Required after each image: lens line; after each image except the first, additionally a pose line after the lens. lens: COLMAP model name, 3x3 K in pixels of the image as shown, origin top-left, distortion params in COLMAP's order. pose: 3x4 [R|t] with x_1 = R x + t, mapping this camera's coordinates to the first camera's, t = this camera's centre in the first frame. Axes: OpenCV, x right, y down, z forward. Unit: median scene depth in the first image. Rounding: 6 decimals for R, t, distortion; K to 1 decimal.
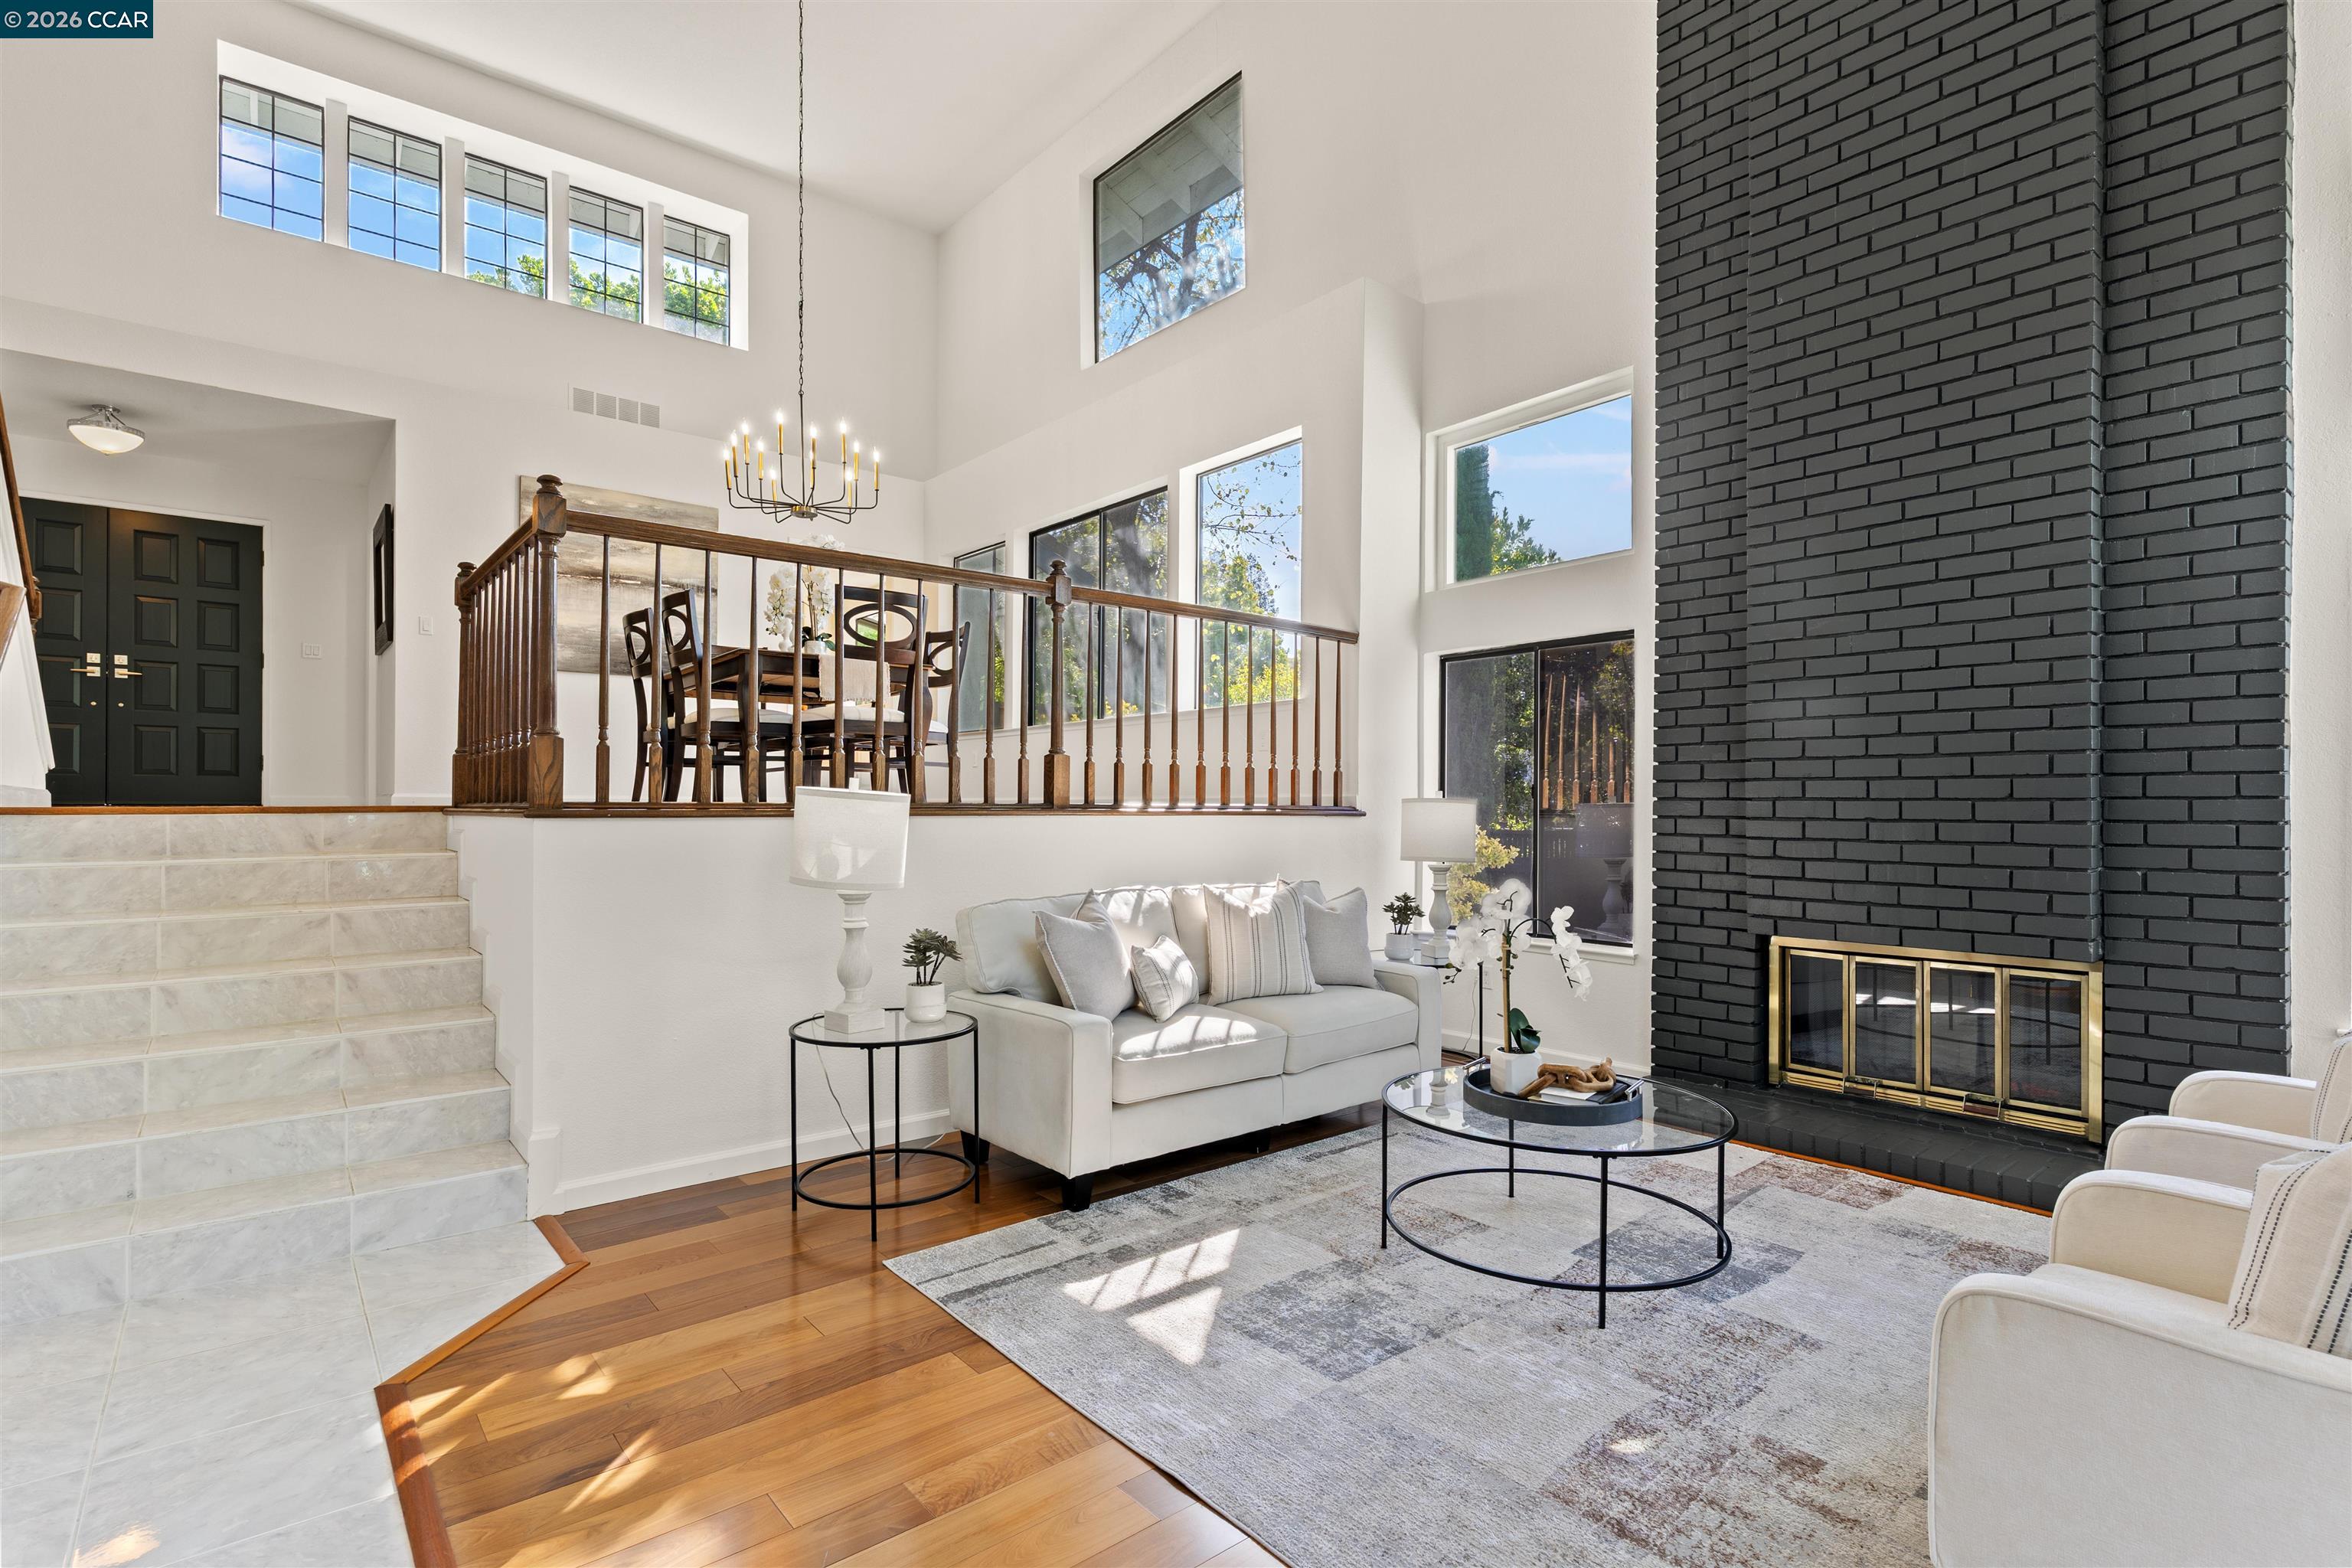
lens RADIAL K [[1137.3, 0, 1170.9], [0, 1137.3, 800.9], [0, 0, 1]] dist [0.004704, 0.000488]
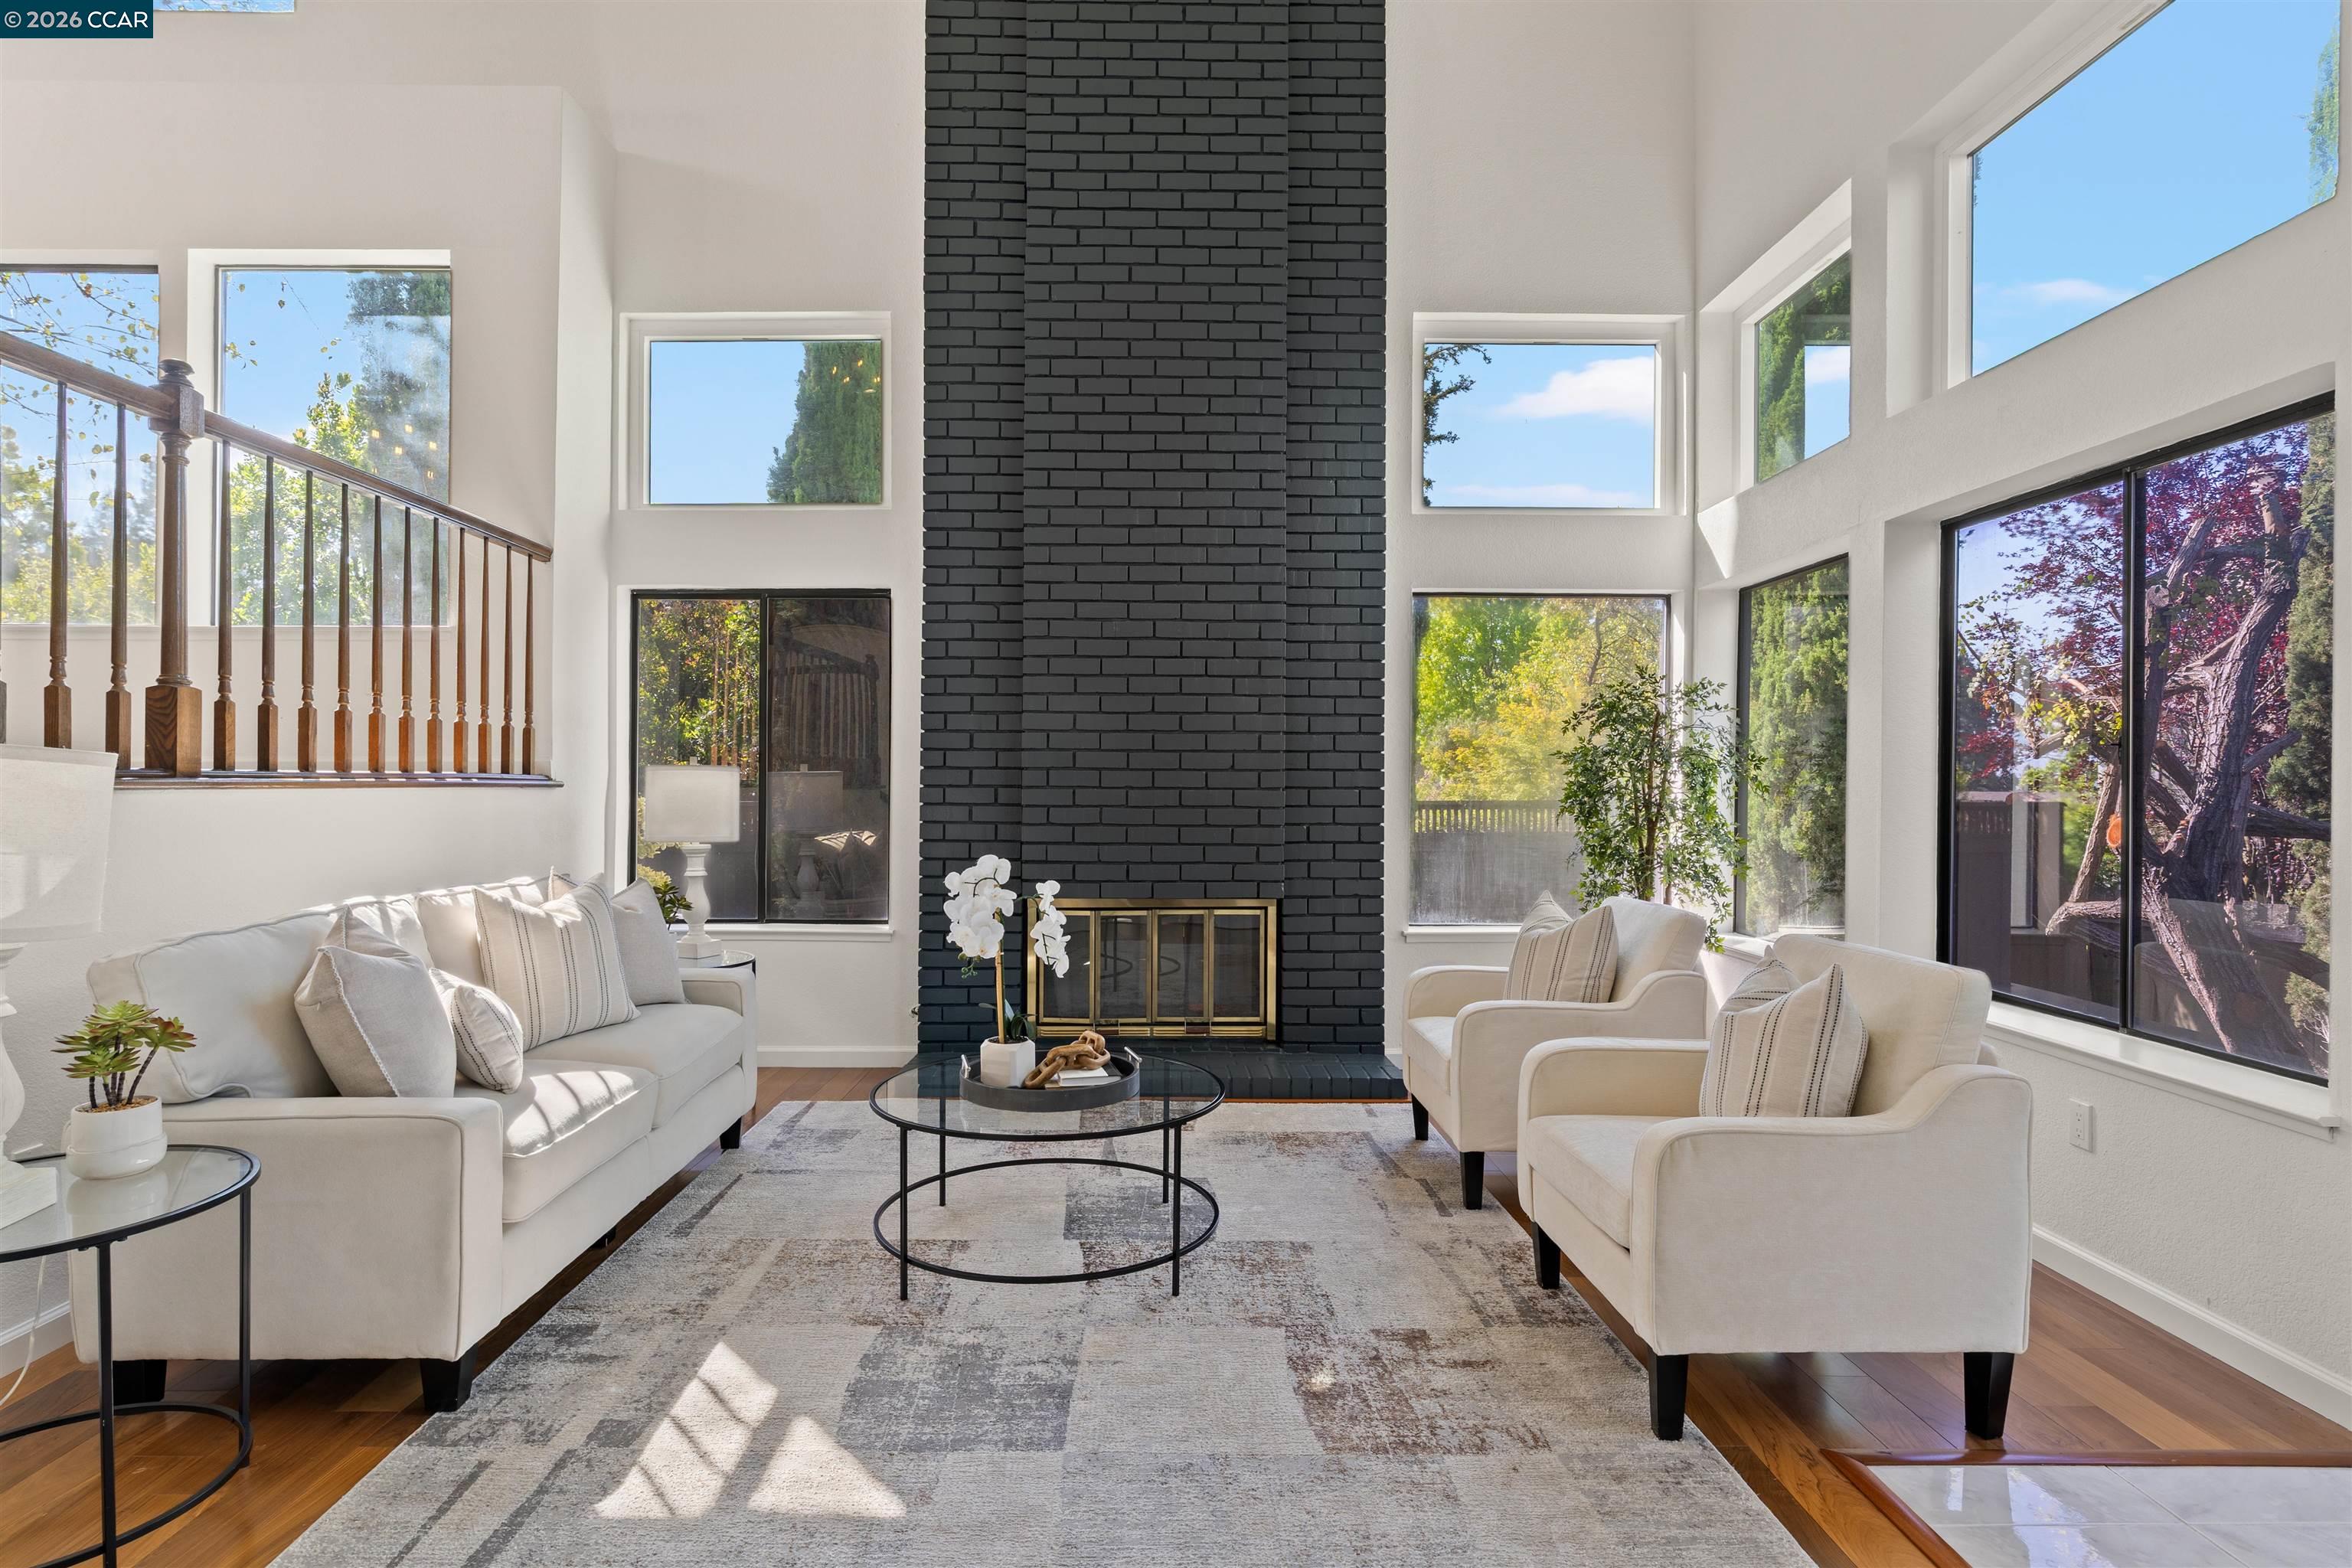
lens RADIAL K [[1231.5, 0, 1170.9], [0, 1231.5, 775.0], [0, 0, 1]] dist [-0.003422, 0.000598]
pose [[0.622572, 0.002165, 0.782560, -0.362753], [-0.006845, 0.999973, 0.002679, 0.000495], [-0.782533, -0.007024, 0.622570, 0.251790]]
